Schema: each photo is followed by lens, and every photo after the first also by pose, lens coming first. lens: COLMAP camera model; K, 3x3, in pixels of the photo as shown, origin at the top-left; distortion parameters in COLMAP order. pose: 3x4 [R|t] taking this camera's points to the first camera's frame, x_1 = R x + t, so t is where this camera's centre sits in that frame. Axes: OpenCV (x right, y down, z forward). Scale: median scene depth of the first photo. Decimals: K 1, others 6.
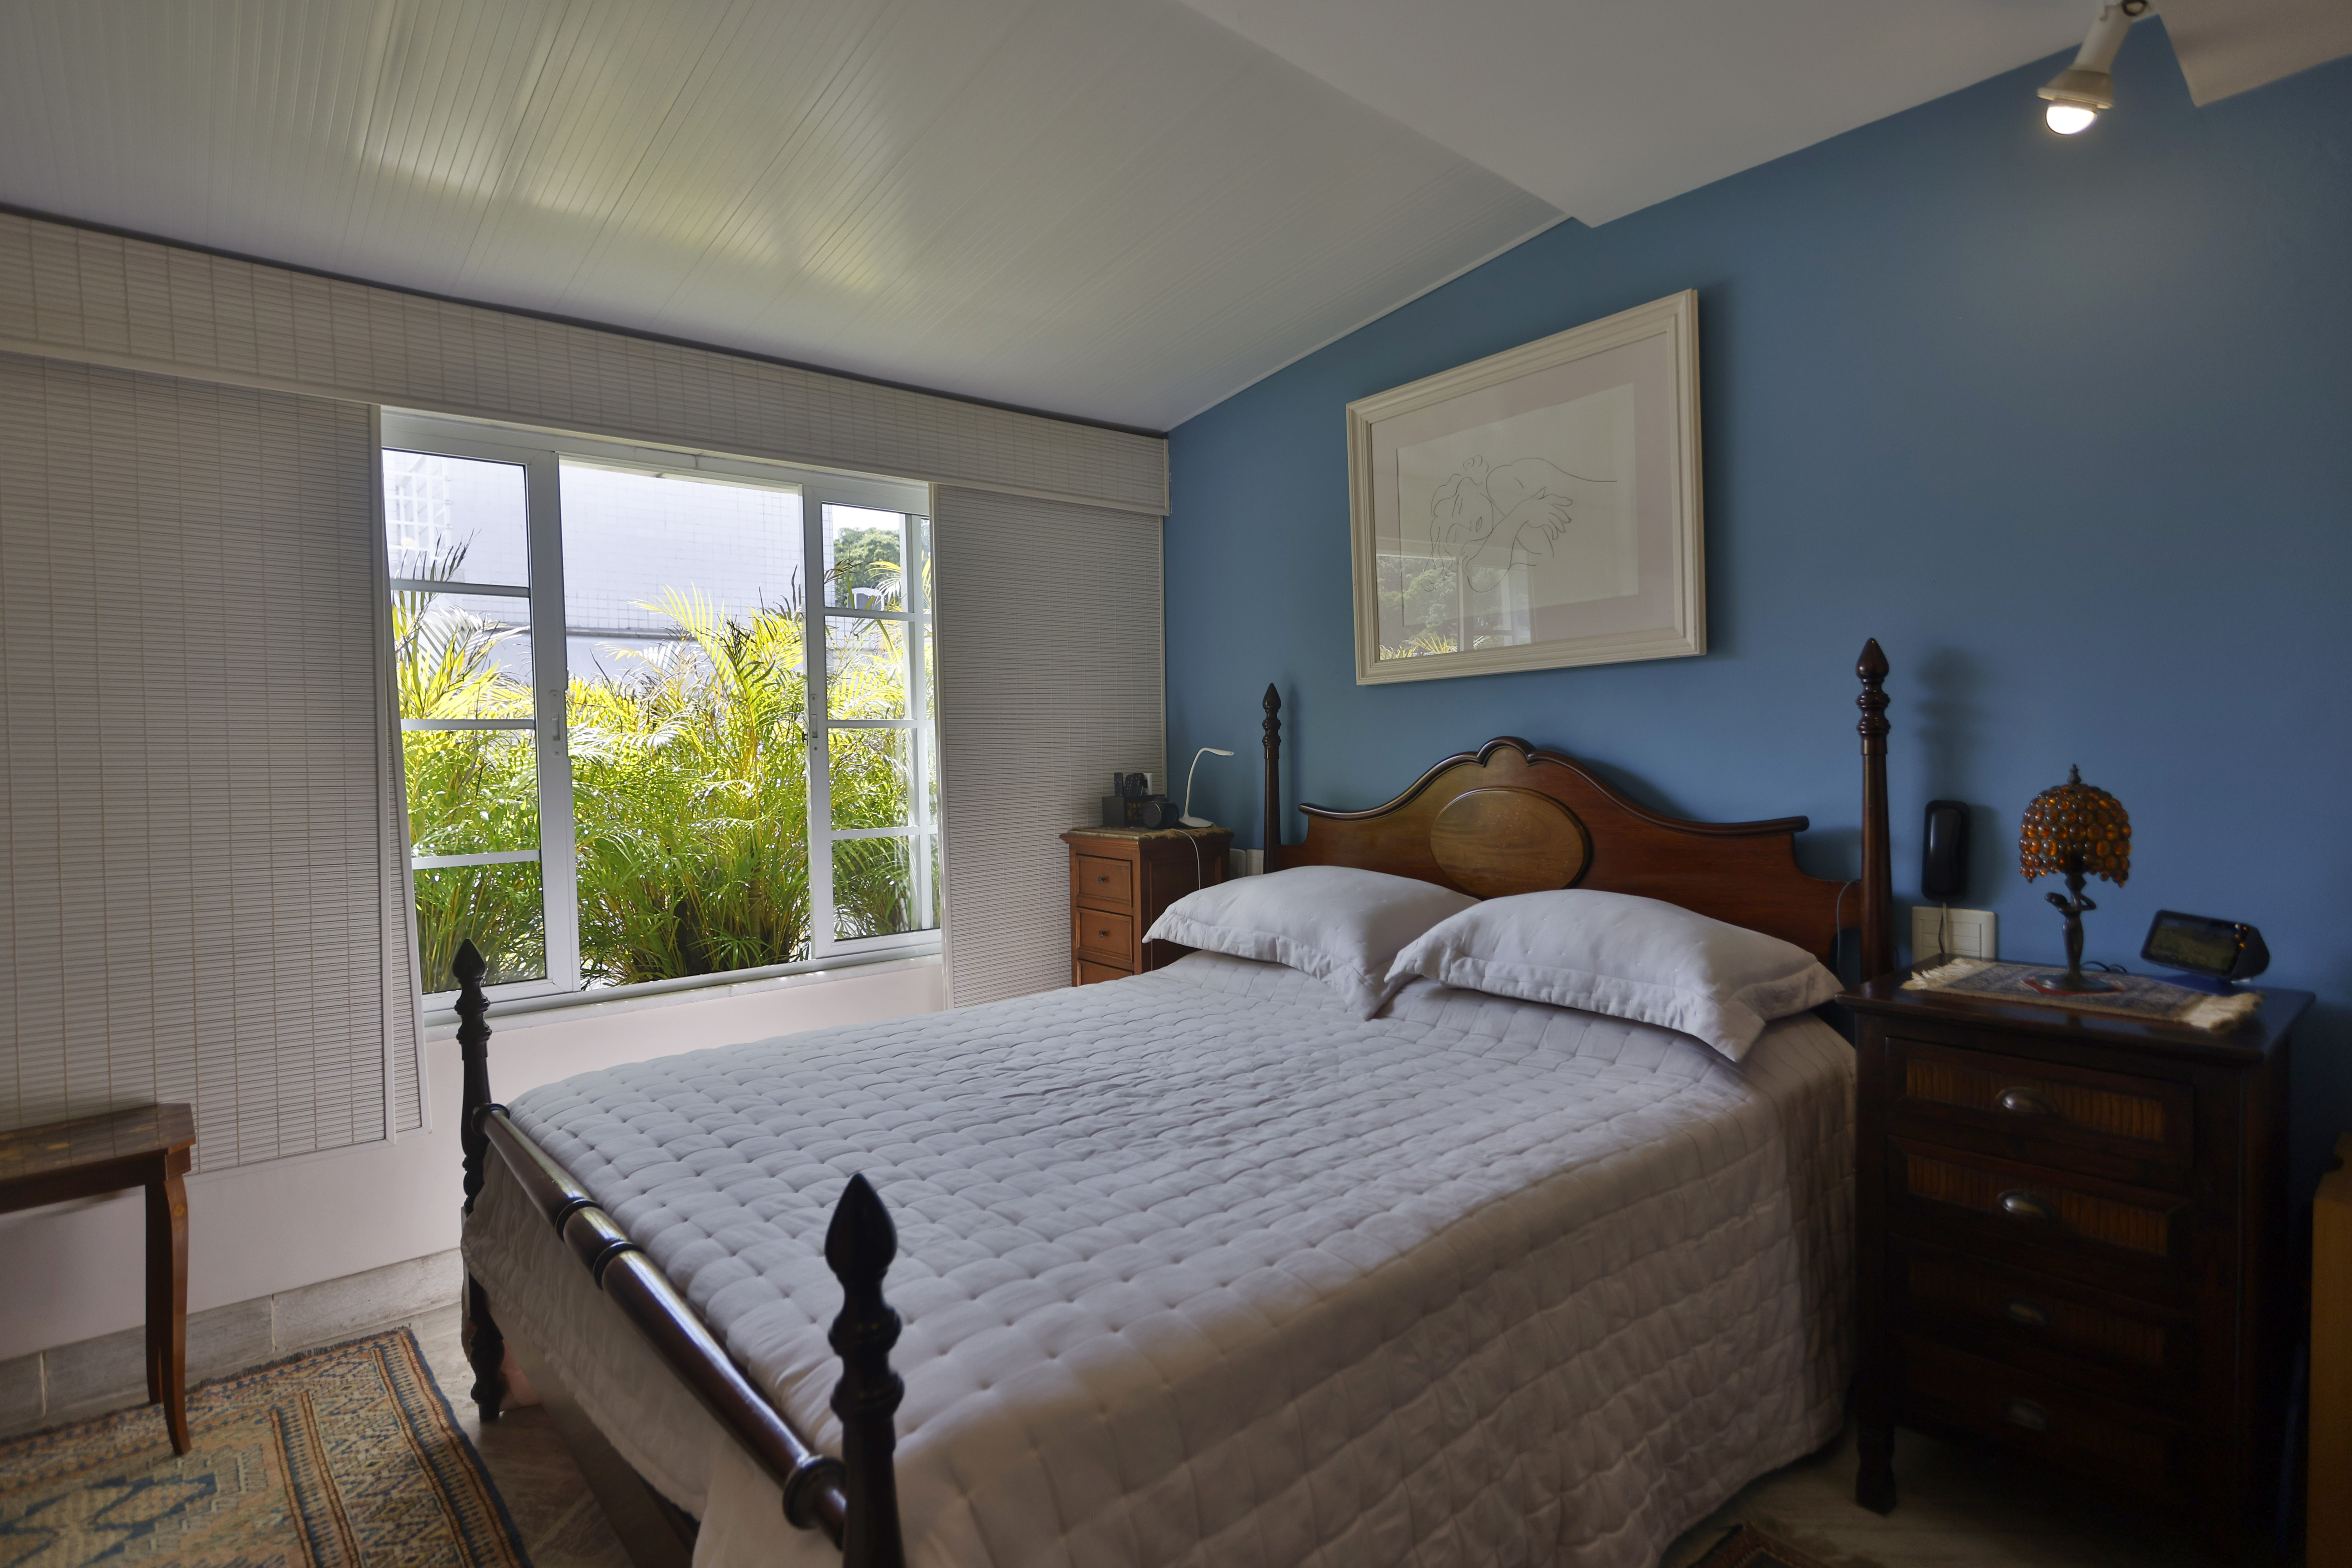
lens RADIAL K [[1174.5, 0, 1181.1], [0, 1174.5, 788.8], [0, 0, 1]] dist [-0.003782, 0.001405]
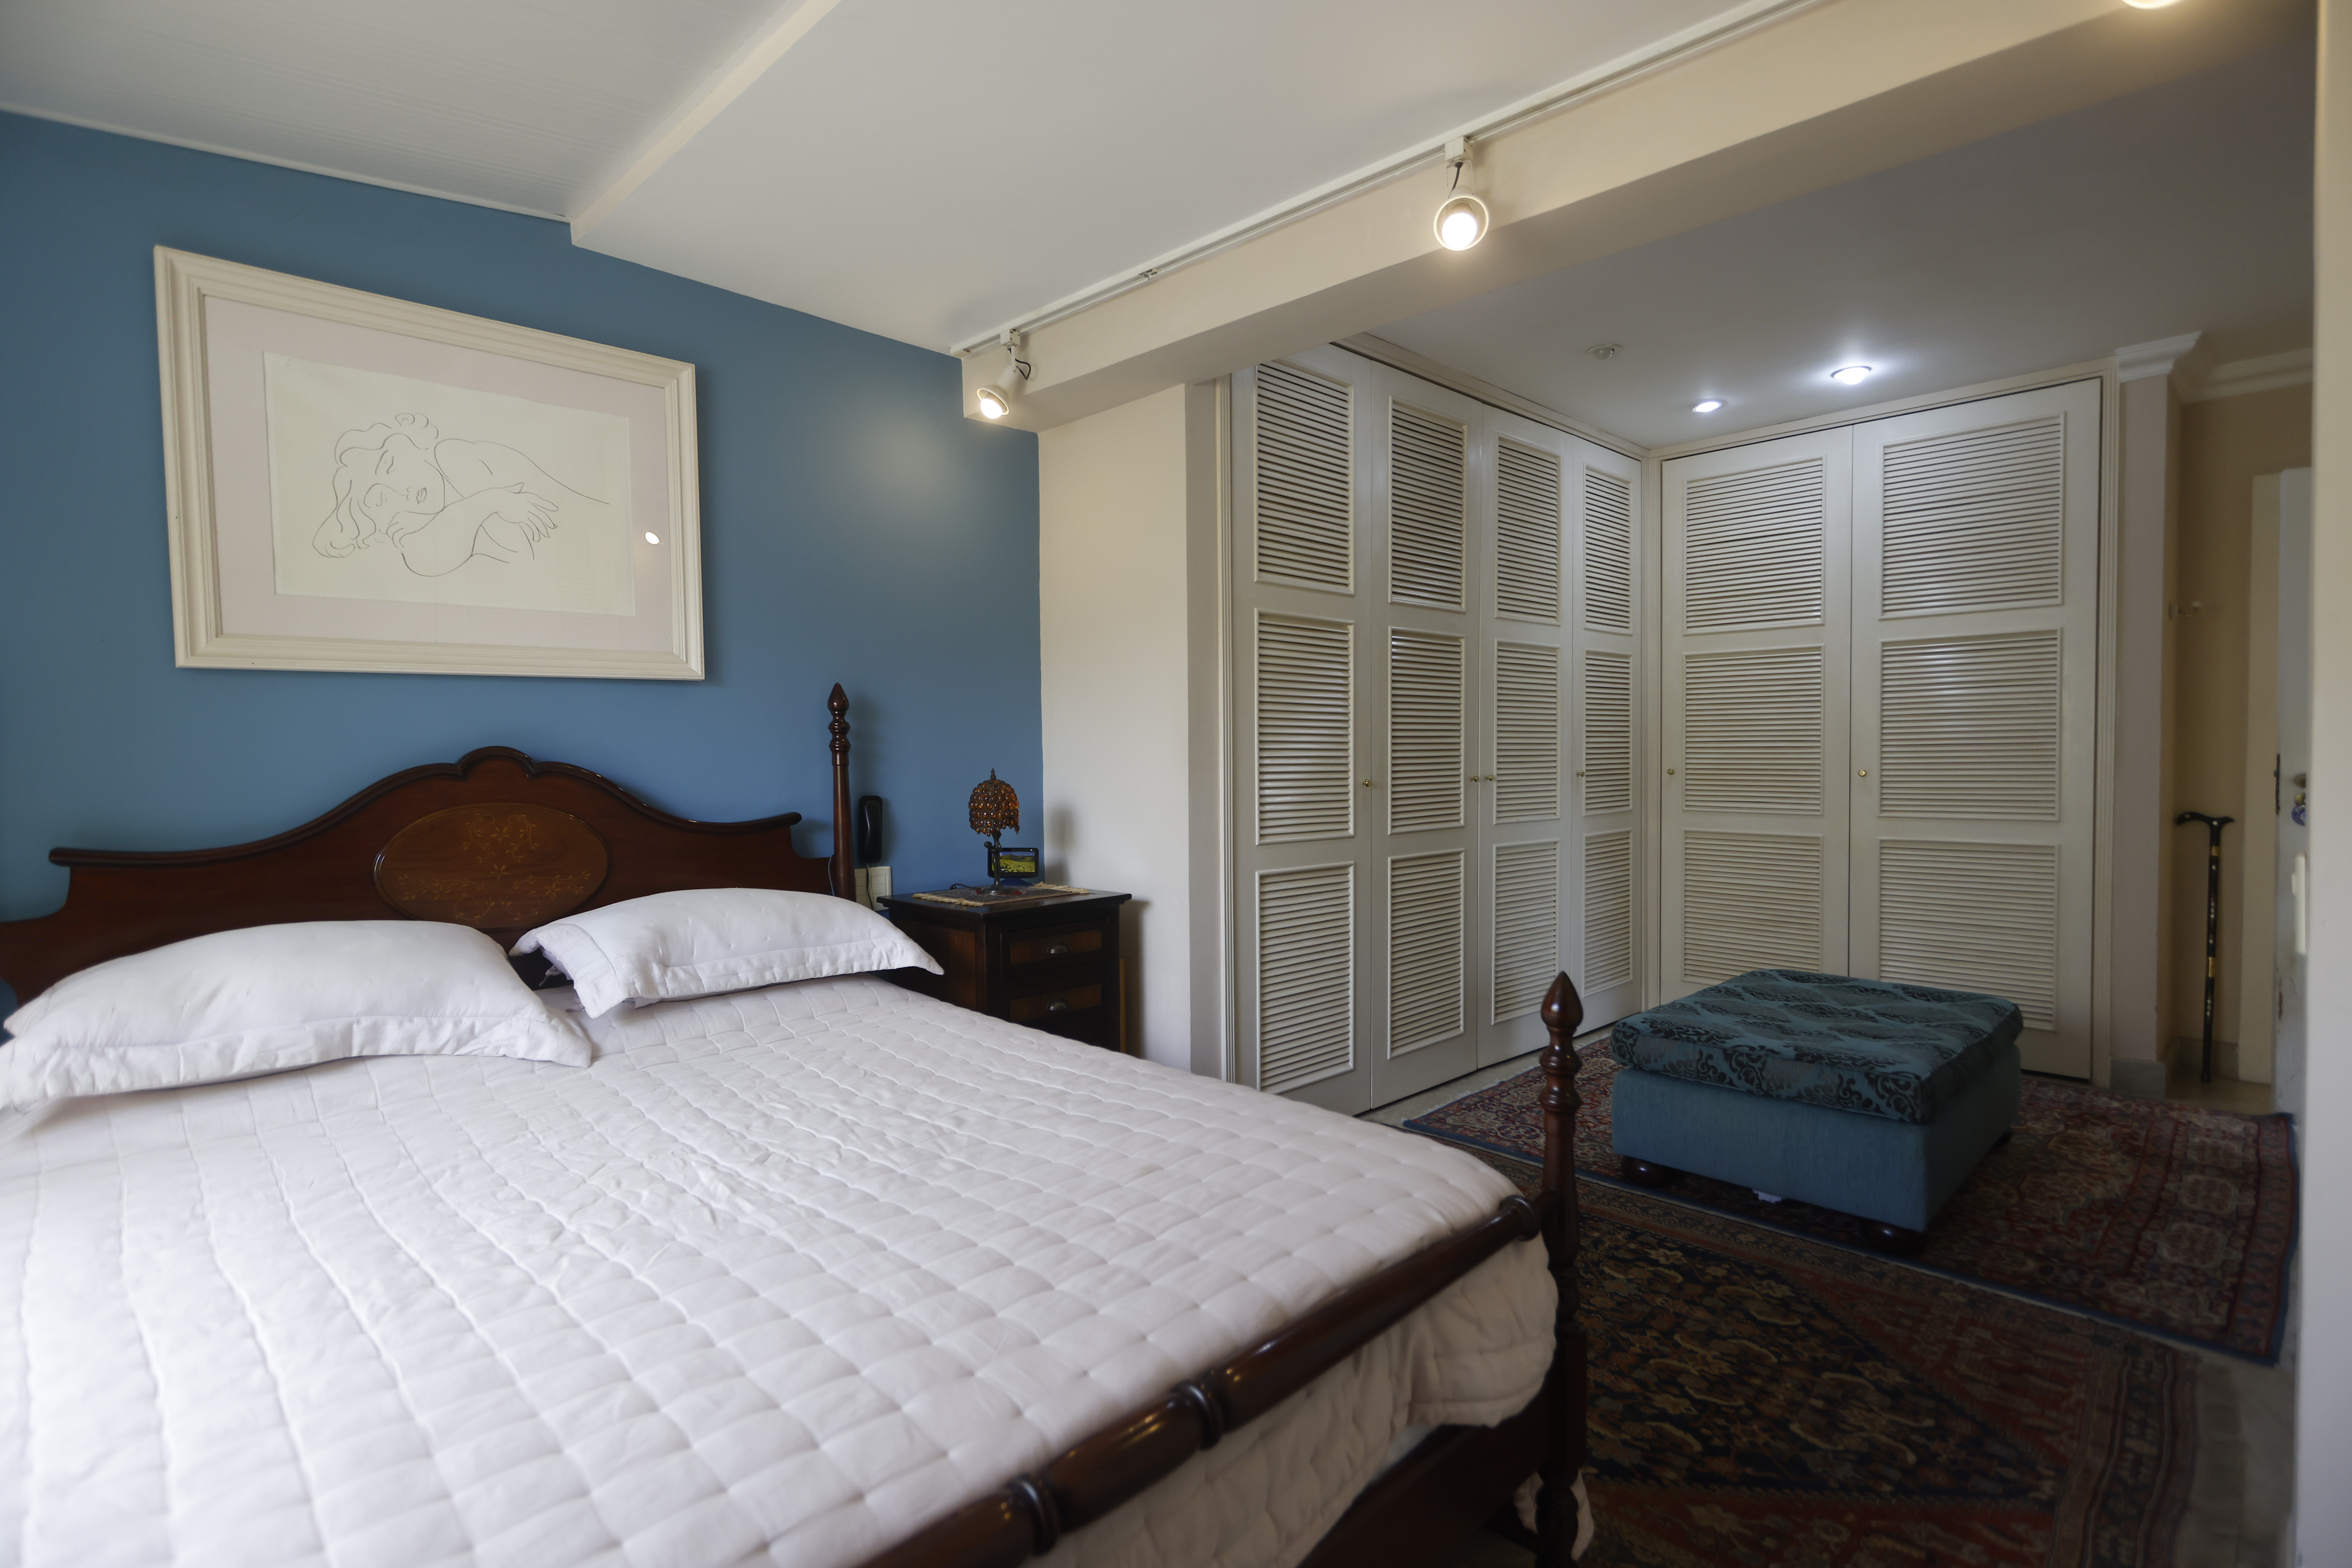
lens RADIAL K [[1153.2, 0, 1175.4], [0, 1153.2, 782.8], [0, 0, 1]] dist [0.000323, 0.000443]
pose [[-0.072794, -0.010117, 0.997296, -0.735766], [0.040473, 0.999095, 0.013089, -0.007884], [-0.996525, 0.041316, -0.072319, 0.622795]]
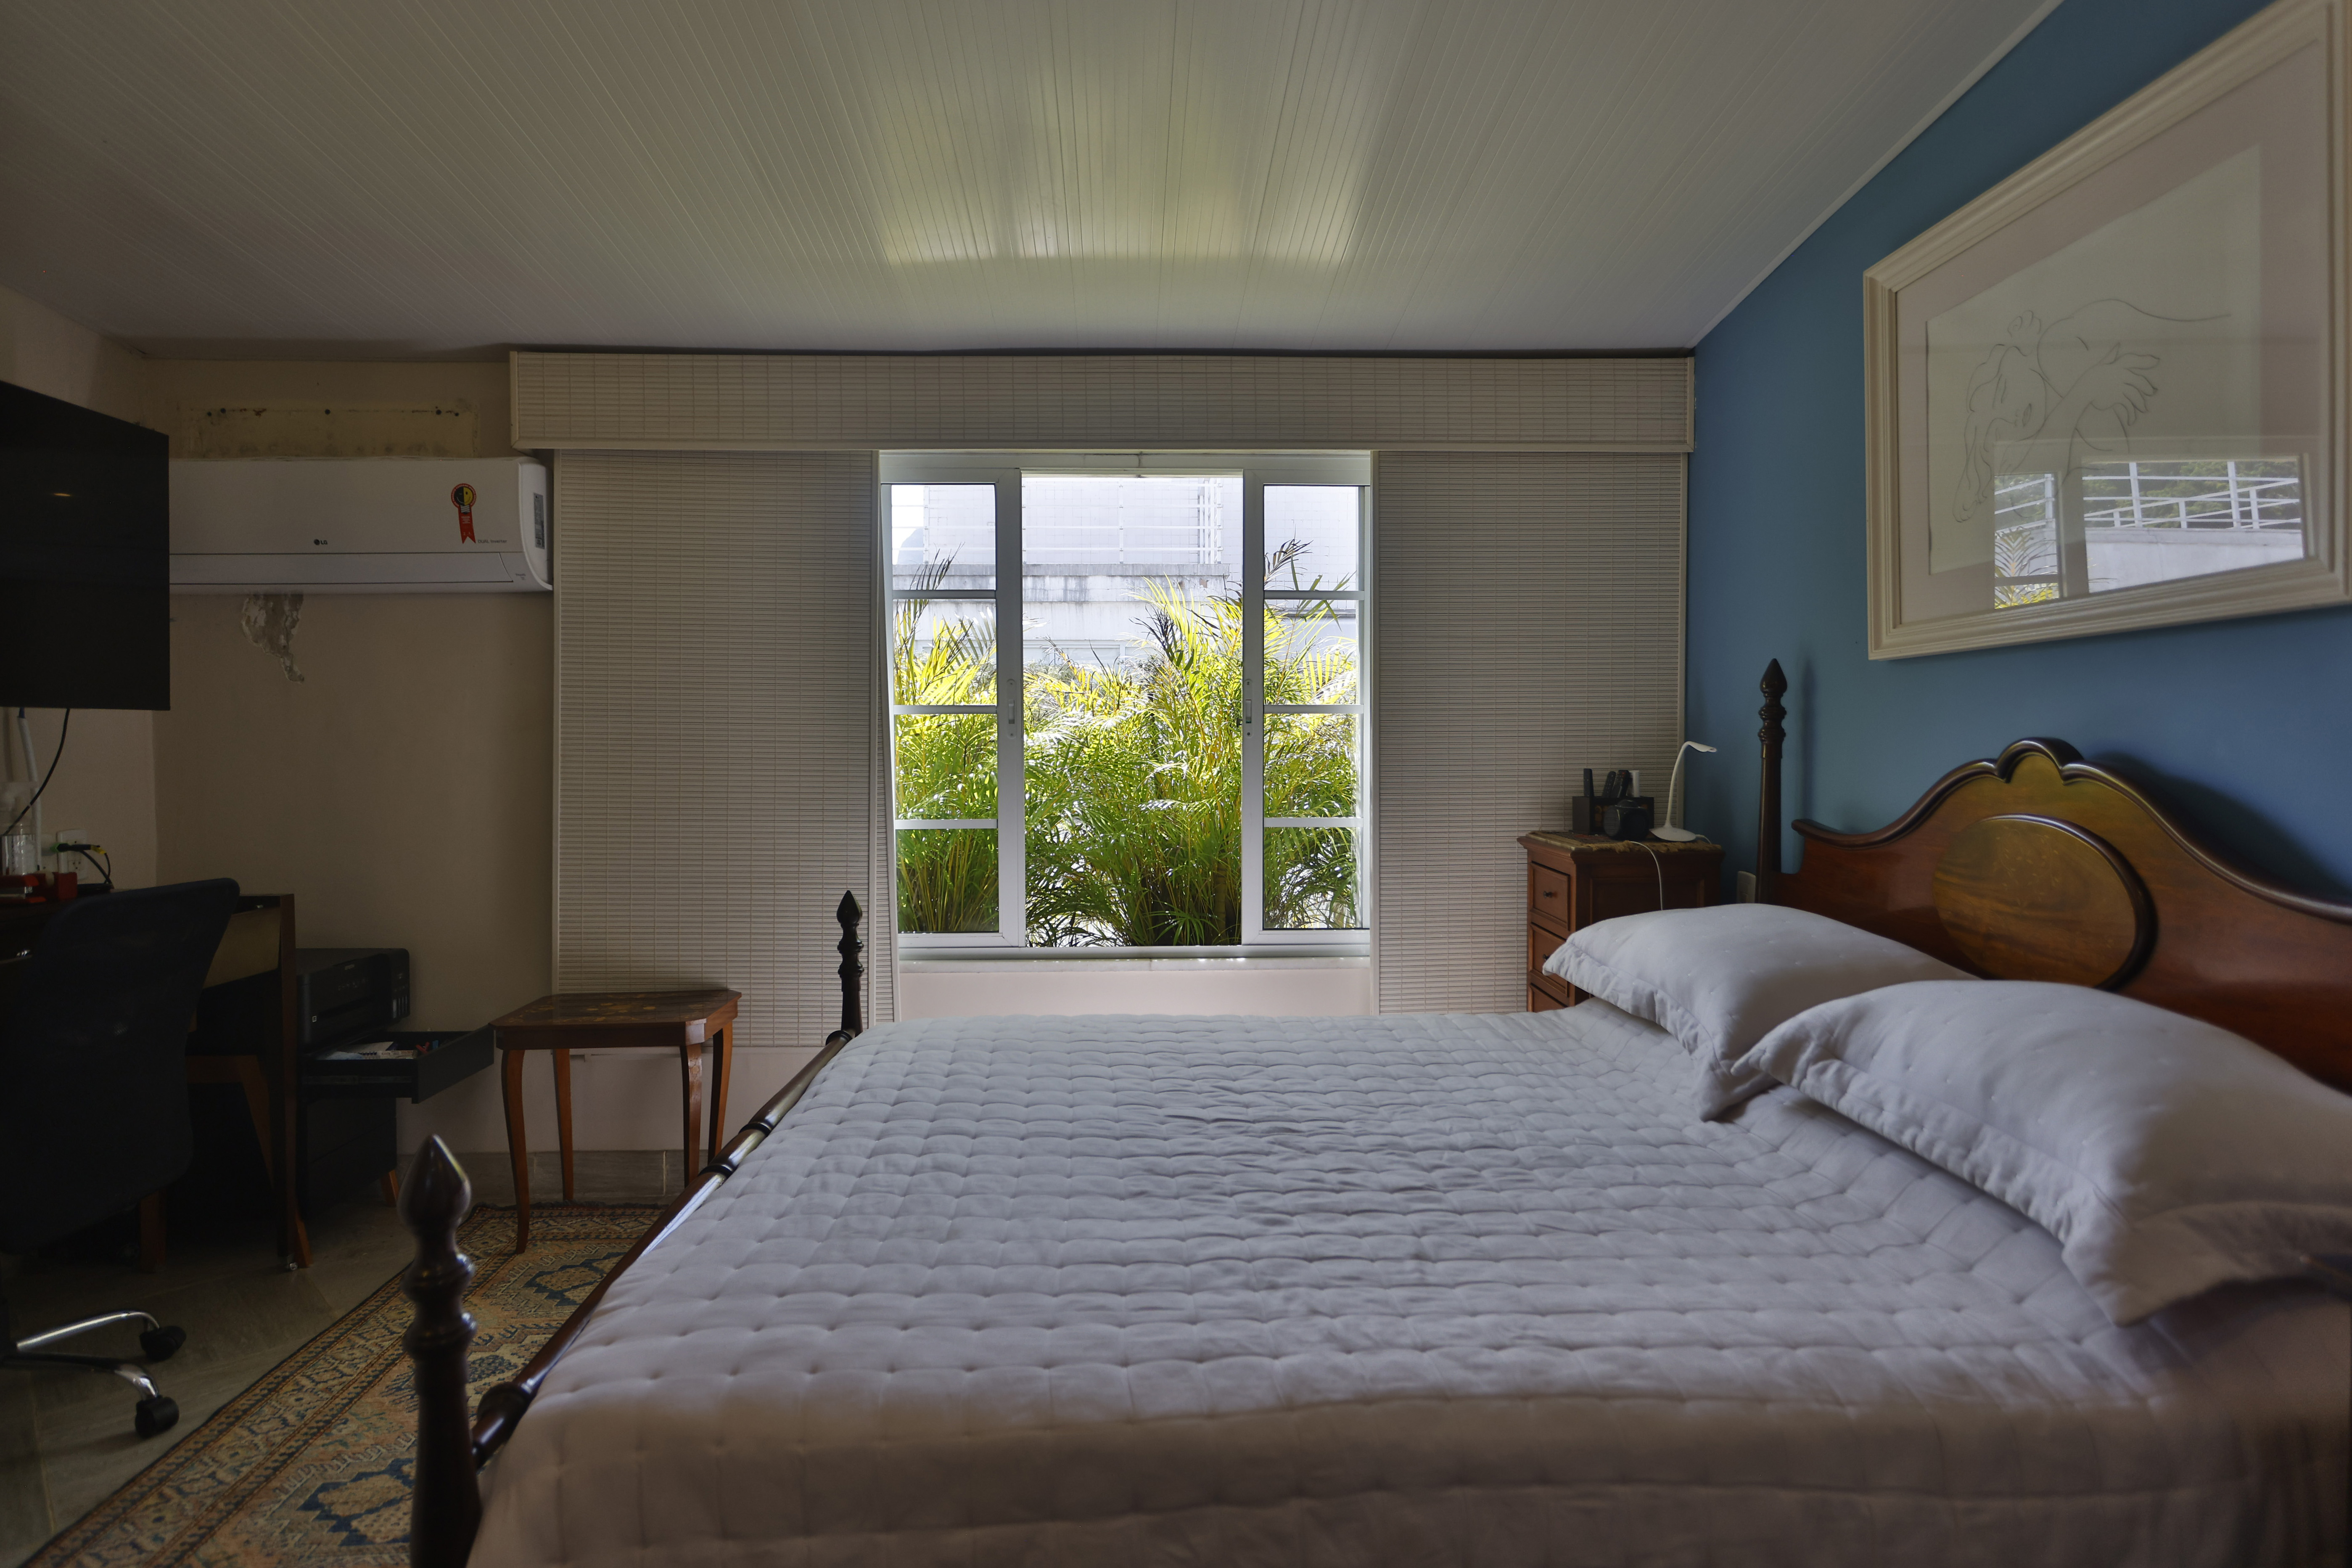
lens RADIAL K [[1218.3, 0, 1164.4], [0, 1218.3, 767.9], [0, 0, 1]] dist [-0.003012, 0.000728]
pose [[0.784212, 0.035502, -0.619477, 0.361585], [-0.035225, 0.999299, 0.012678, -0.021399], [0.619493, 0.011879, 0.784912, 0.193555]]
